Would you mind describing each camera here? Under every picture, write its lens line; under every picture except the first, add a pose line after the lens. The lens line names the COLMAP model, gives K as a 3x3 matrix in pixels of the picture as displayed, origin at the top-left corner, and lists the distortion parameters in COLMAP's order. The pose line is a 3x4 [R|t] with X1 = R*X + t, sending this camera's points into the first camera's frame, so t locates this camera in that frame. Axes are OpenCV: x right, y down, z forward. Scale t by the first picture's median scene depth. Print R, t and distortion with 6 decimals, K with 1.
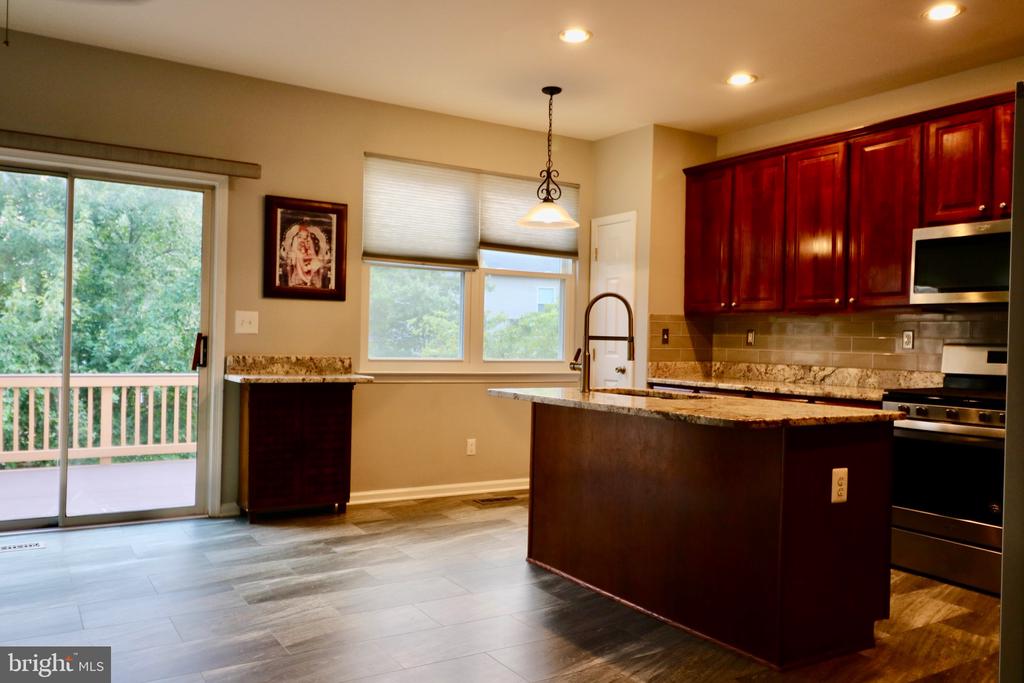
lens RADIAL K [[796.7, 0, 512.0], [0, 796.7, 341.5], [0, 0, 1]] dist [-0.003933, -0.002000]
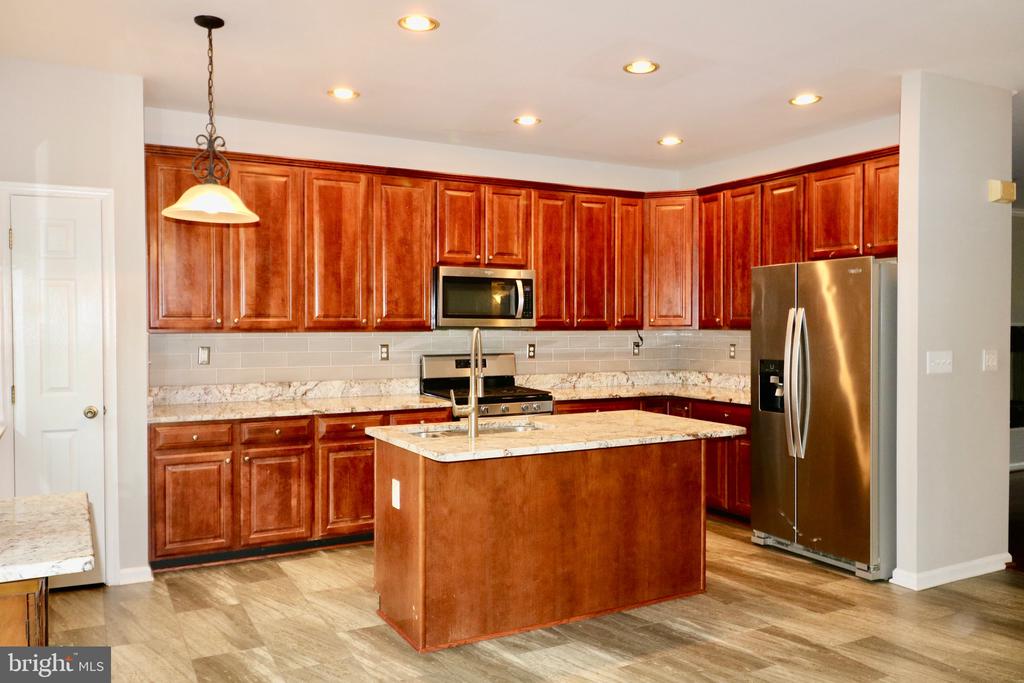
lens RADIAL K [[796.7, 0, 512.0], [0, 796.7, 341.5], [0, 0, 1]] dist [-0.003933, -0.002000]
pose [[0.055941, -0.046236, 0.997363, -0.636189], [-0.000112, 0.998927, 0.046314, -0.069902], [-0.998434, -0.002702, 0.055876, 0.702431]]
